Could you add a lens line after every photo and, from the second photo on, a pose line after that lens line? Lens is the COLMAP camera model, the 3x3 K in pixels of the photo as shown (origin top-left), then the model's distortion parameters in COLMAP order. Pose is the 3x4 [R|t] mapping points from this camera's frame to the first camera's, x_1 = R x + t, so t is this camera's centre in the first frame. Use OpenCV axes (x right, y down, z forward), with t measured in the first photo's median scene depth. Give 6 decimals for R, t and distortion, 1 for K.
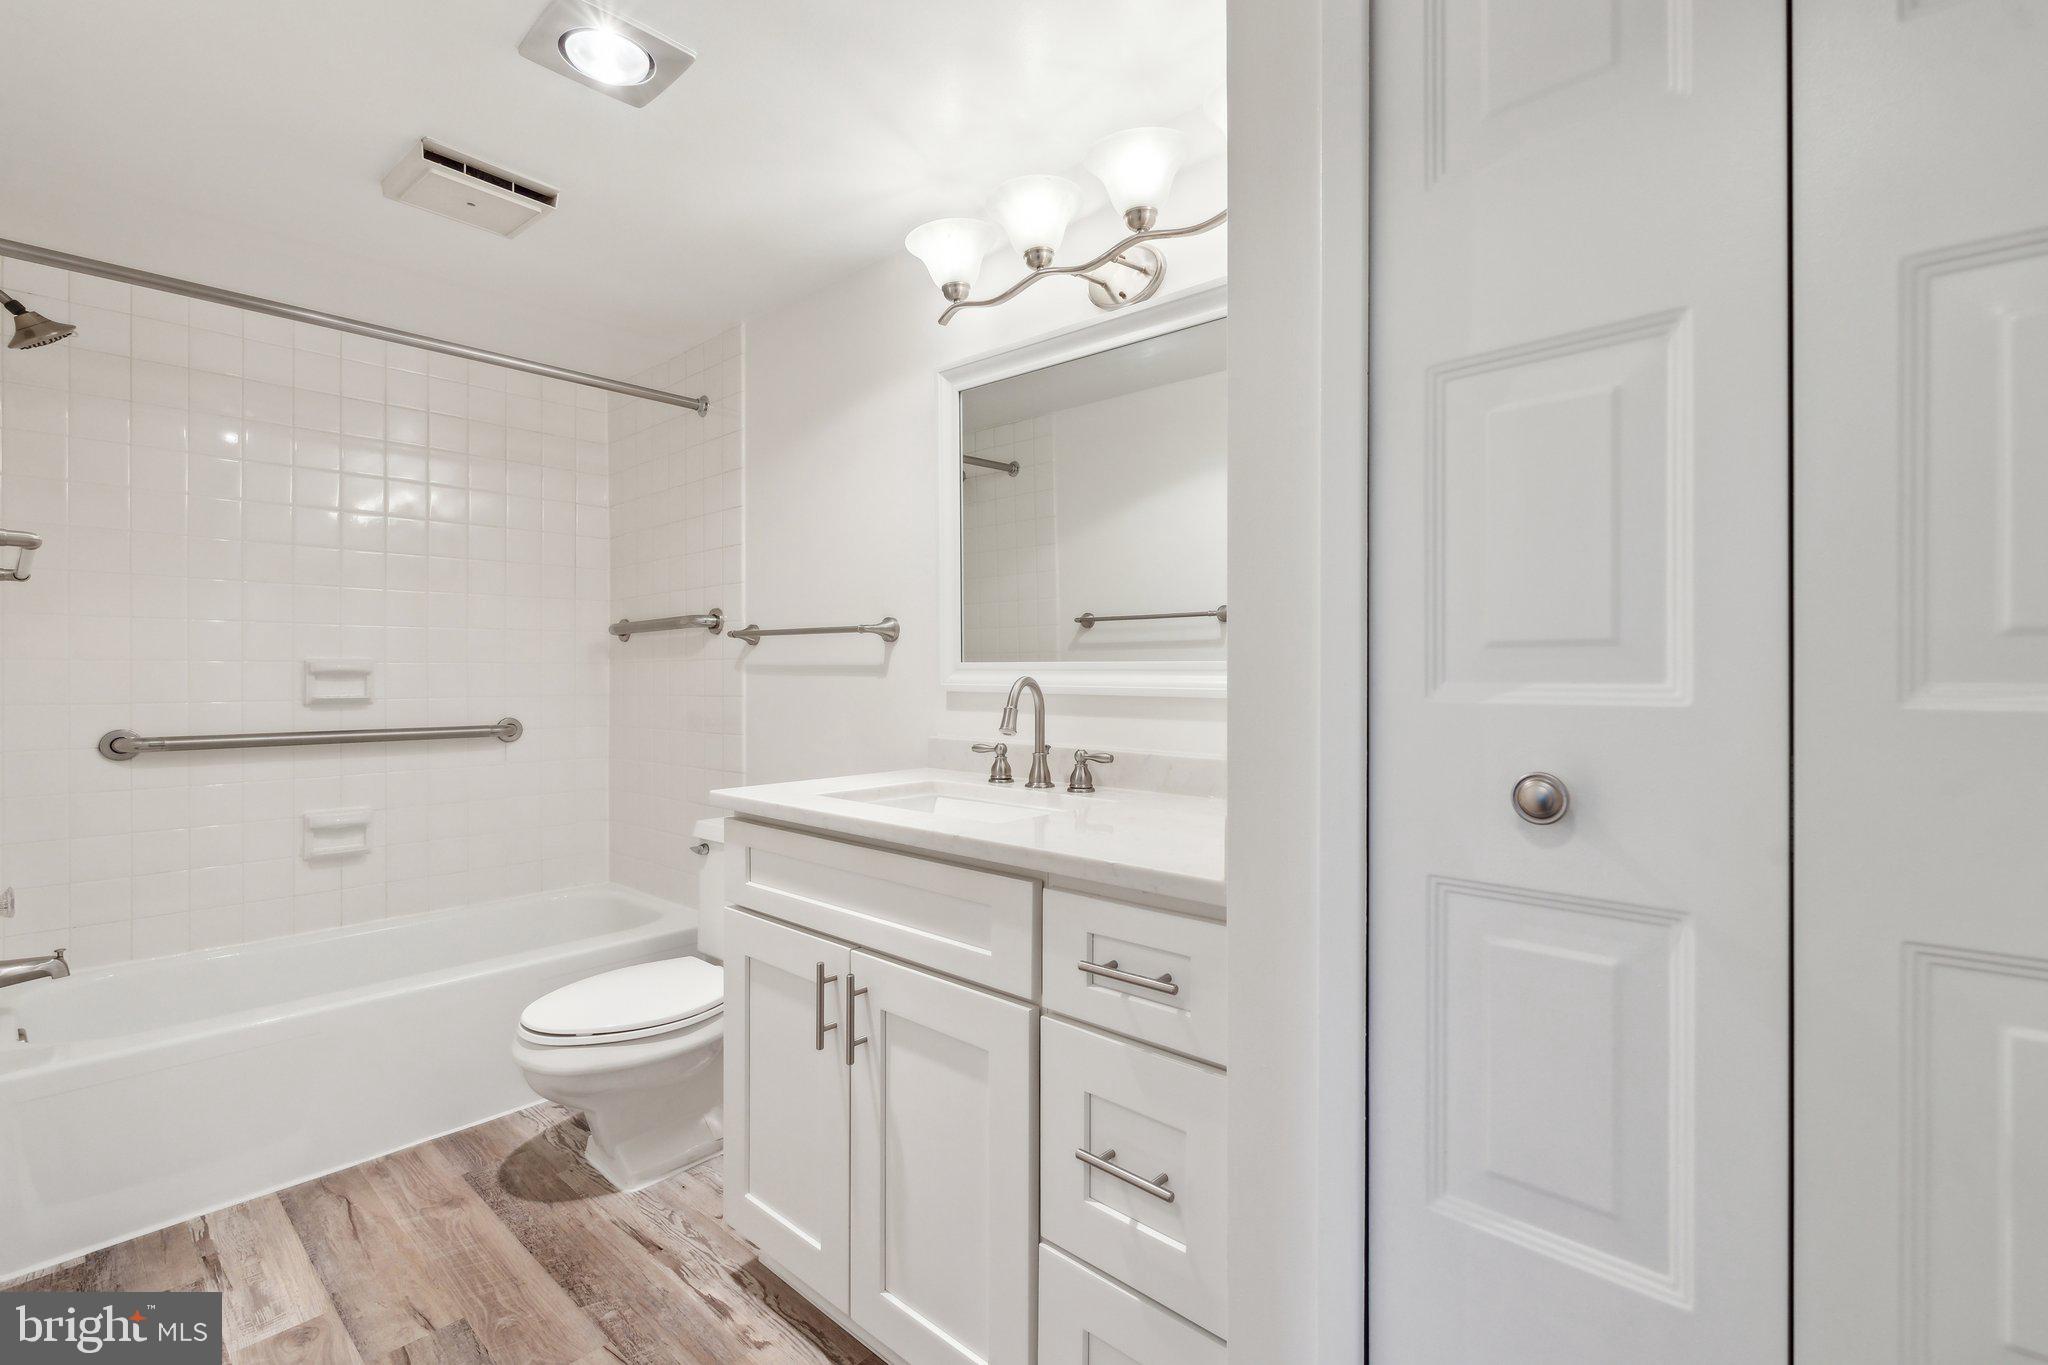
lens RADIAL K [[904.9, 0, 1024.0], [0, 904.9, 682.5], [0, 0, 1]] dist [-0.001698, -0.000353]
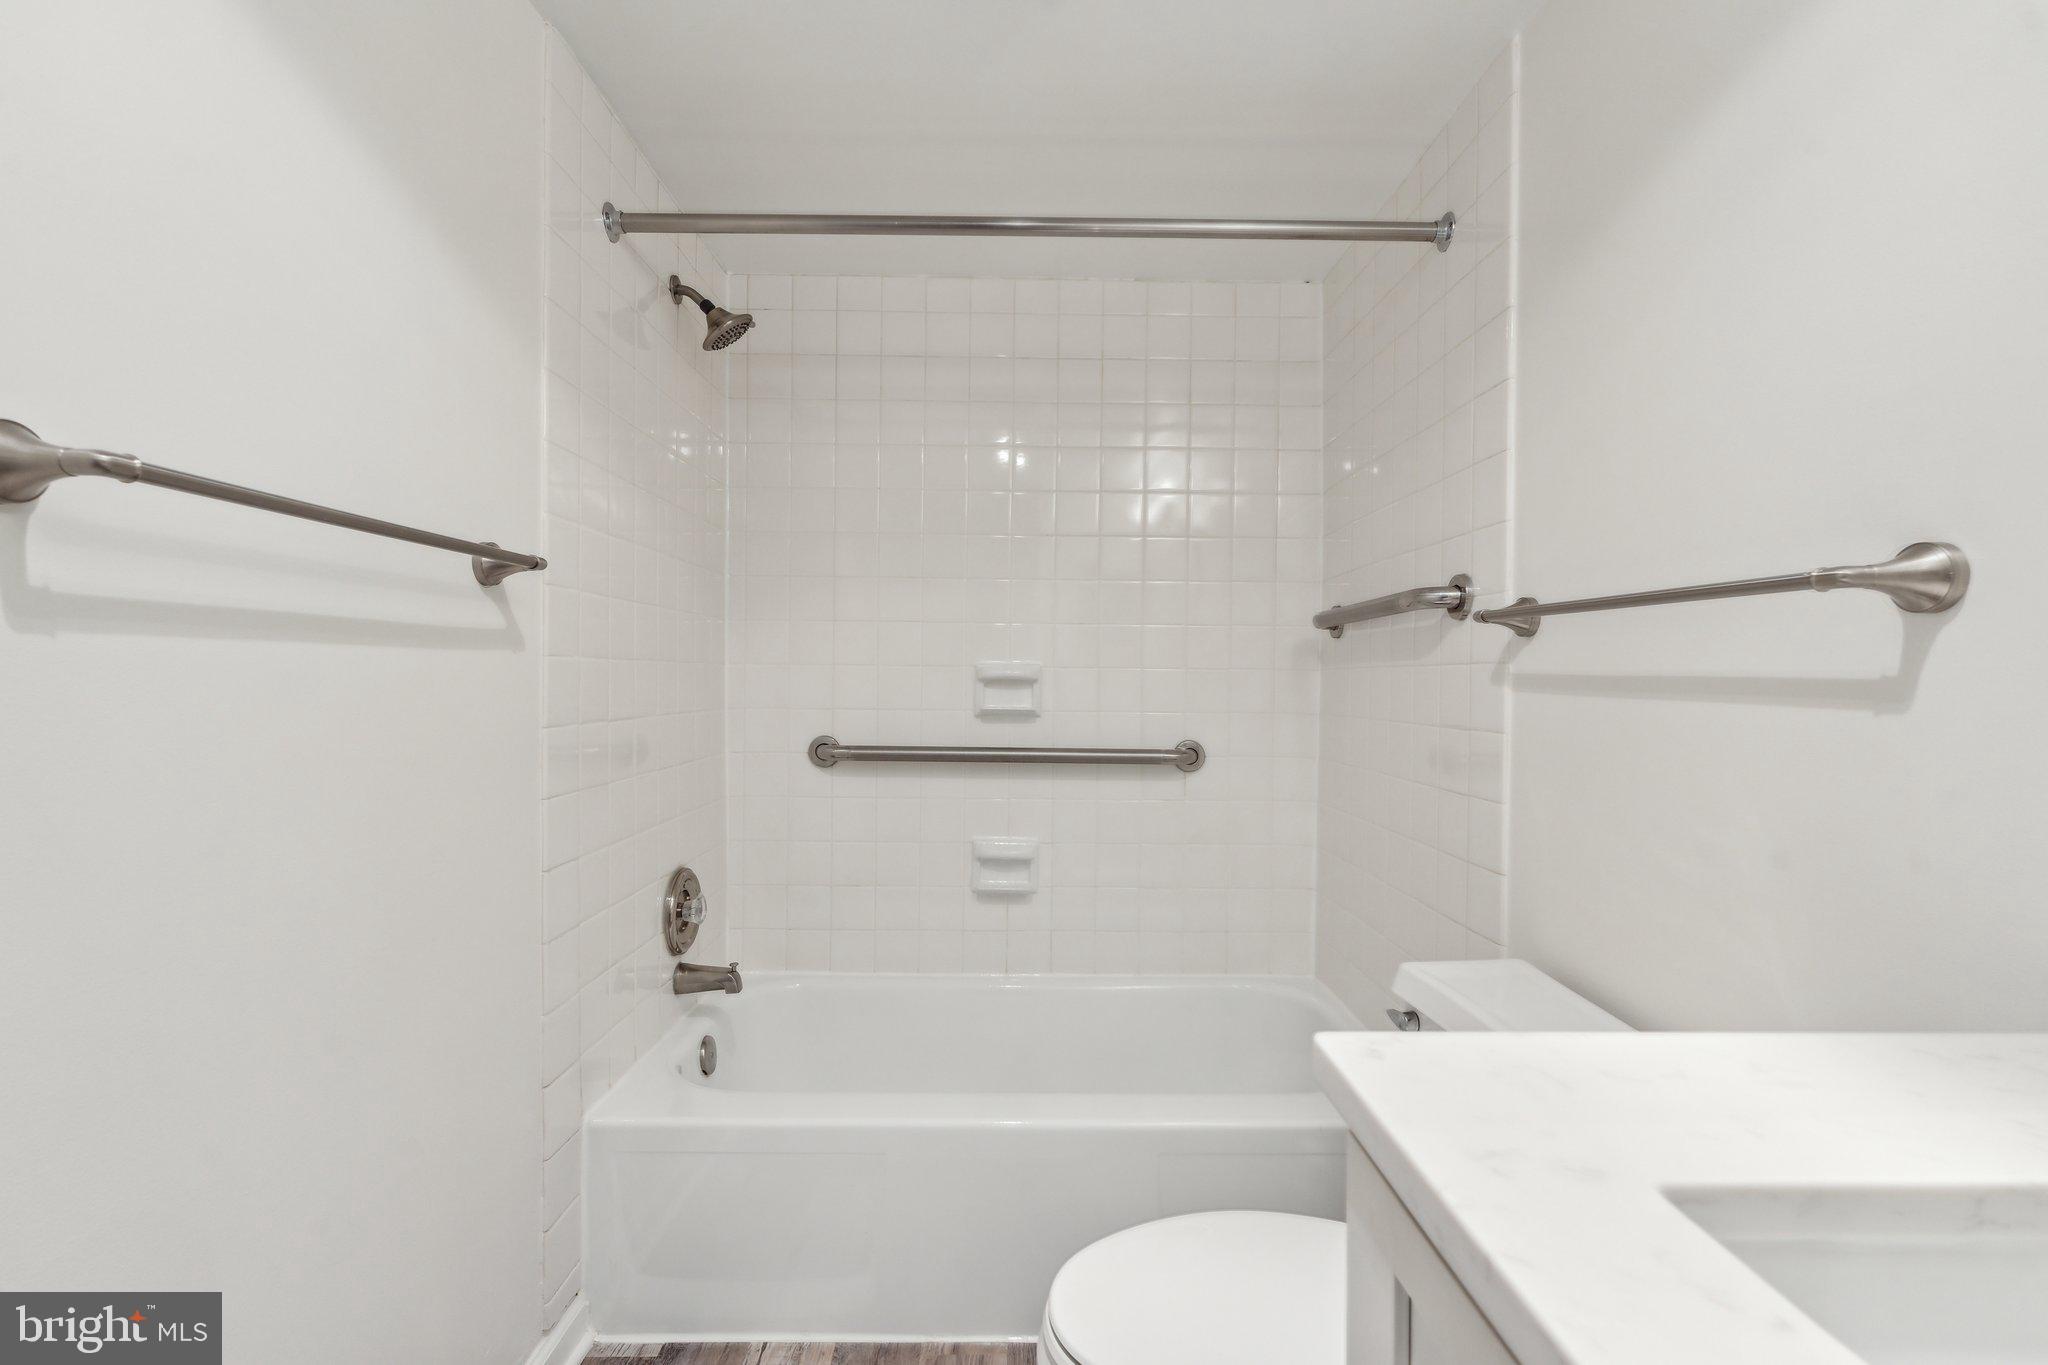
lens RADIAL K [[923.6, 0, 1023.3], [0, 923.6, 679.2], [0, 0, 1]] dist [-0.002274, -0.000326]
pose [[0.674411, 0.010751, -0.738278, -0.099558], [-0.017229, 0.999851, -0.001179, -0.010841], [0.738155, 0.013515, 0.674496, 0.417698]]
